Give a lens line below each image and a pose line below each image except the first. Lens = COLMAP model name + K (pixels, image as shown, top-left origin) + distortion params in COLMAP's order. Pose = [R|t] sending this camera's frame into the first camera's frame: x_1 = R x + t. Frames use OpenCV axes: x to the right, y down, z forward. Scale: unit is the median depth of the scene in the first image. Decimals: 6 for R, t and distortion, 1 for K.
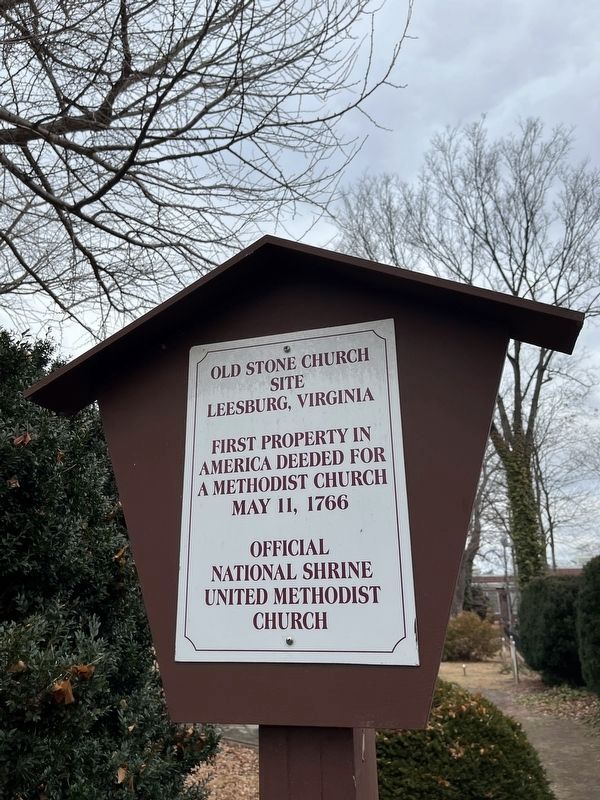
lens RADIAL K [[623.7, 0, 300.0], [0, 623.7, 400.0], [0, 0, 1]] dist [0.046437, -0.000722]
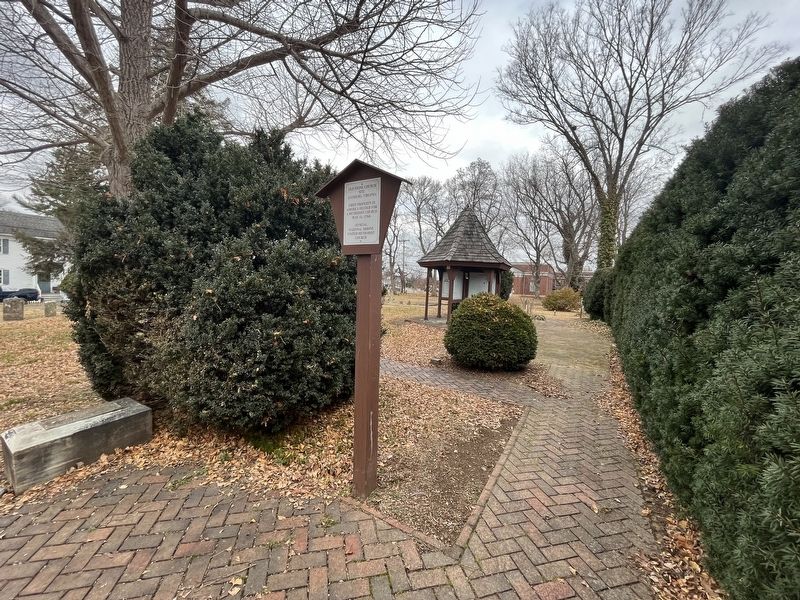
lens RADIAL K [[328.1, 0, 400.0], [0, 328.1, 300.0], [0, 0, 1]] dist [-0.001445, -0.000247]
pose [[0.970493, 0.059616, -0.233642, 0.094728], [0.030477, 0.930856, 0.364114, -0.016870], [0.239195, -0.360491, 0.901572, -0.159456]]
